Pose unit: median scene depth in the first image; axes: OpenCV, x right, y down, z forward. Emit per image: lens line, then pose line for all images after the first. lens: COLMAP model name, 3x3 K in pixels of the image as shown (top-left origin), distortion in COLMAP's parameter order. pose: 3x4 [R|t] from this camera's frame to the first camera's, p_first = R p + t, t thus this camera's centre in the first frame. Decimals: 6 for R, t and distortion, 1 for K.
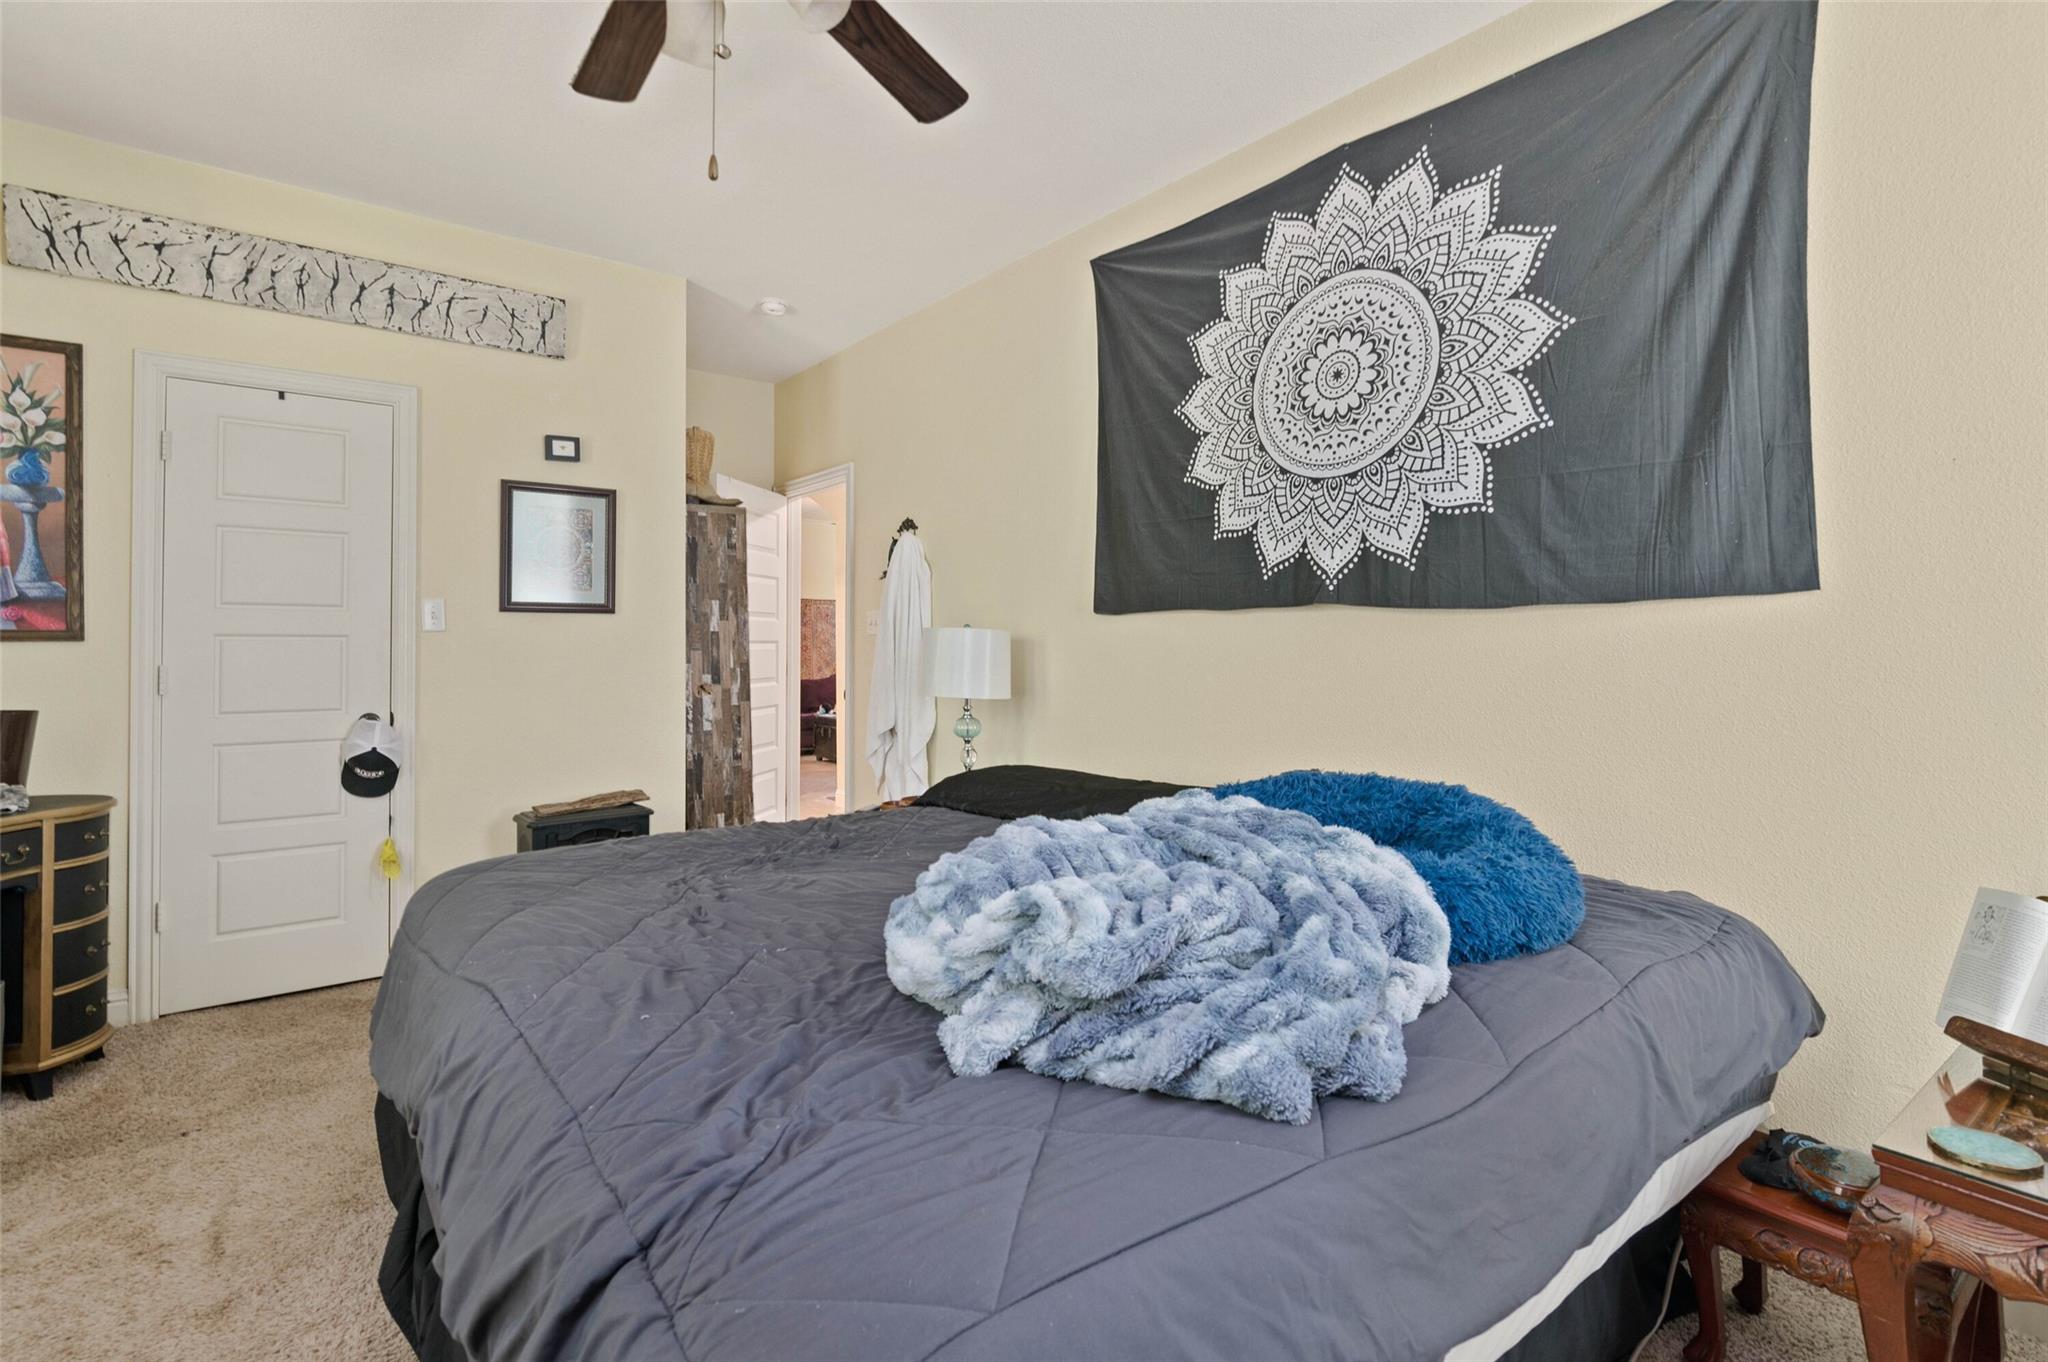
lens RADIAL K [[951.1, 0, 1018.8], [0, 951.1, 684.1], [0, 0, 1]] dist [-0.005055, -0.000220]
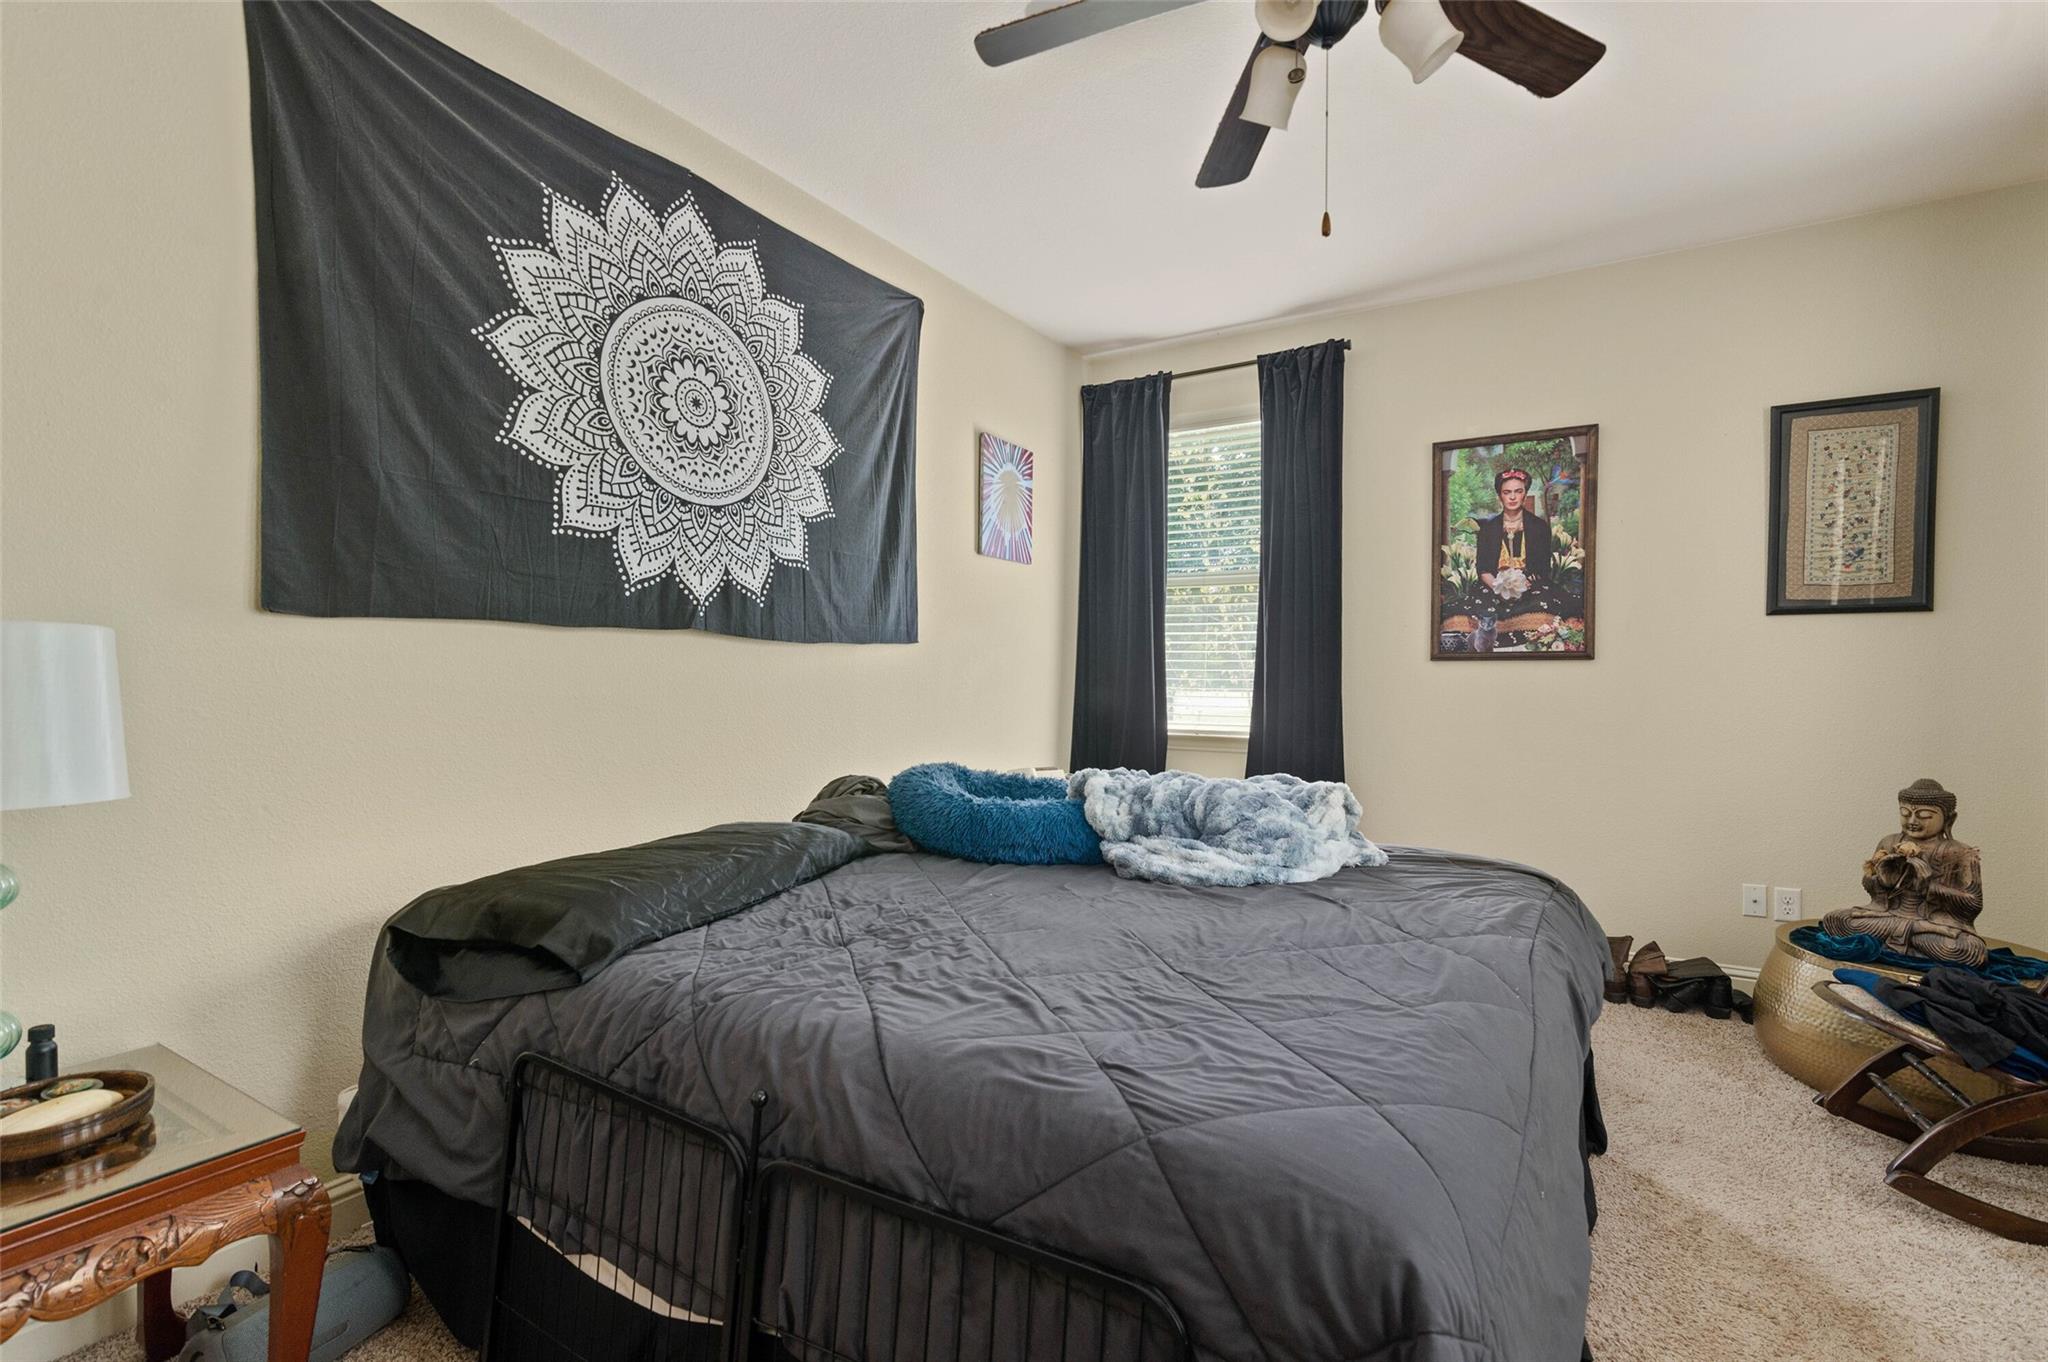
lens RADIAL K [[951.1, 0, 1018.8], [0, 951.1, 684.1], [0, 0, 1]] dist [-0.005055, -0.000220]
pose [[-0.327299, -0.040761, 0.944041, -0.741574], [0.001923, 0.999038, 0.043803, -0.070156], [-0.944919, 0.016152, -0.326906, 1.009425]]
